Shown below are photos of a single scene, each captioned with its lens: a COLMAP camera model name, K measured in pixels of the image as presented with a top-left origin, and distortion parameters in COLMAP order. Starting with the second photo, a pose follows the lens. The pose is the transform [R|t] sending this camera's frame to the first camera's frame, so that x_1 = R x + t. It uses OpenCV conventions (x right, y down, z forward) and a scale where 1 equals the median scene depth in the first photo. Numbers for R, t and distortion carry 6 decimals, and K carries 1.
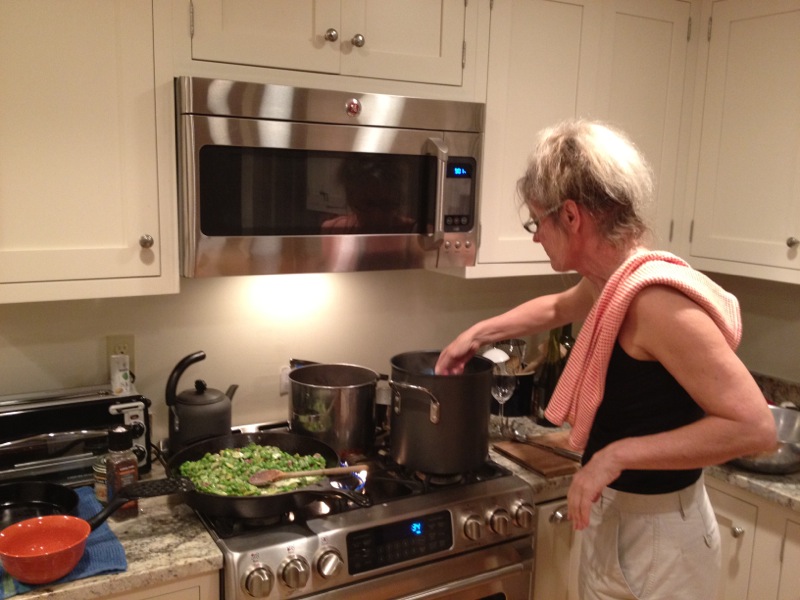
lens RADIAL K [[752.4, 0, 400.0], [0, 752.4, 300.0], [0, 0, 1]] dist [0.103548, -0.241305]
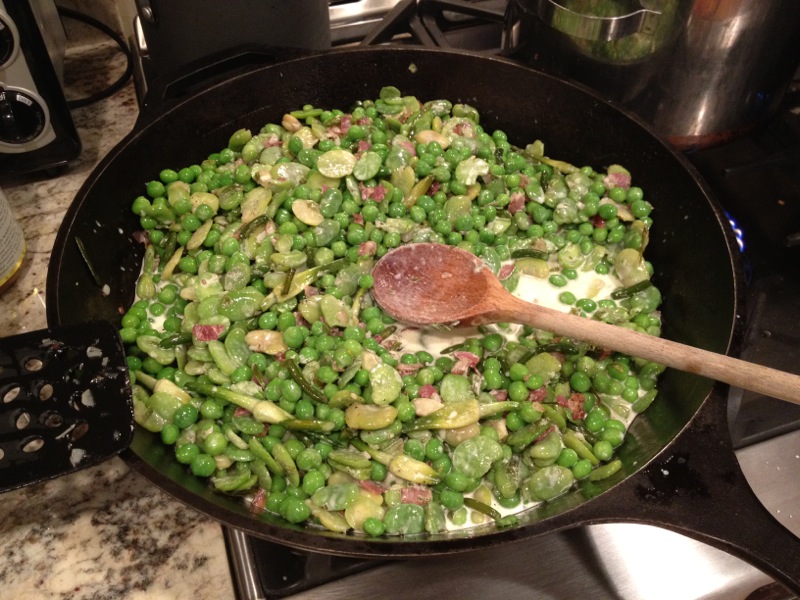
lens RADIAL K [[752.4, 0, 400.0], [0, 752.4, 300.0], [0, 0, 1]] dist [0.103548, -0.241305]
pose [[0.981607, 0.129971, -0.139837, -0.145186], [-0.012165, 0.773567, 0.633598, 0.067310], [0.190523, -0.620243, 0.760920, 0.759218]]
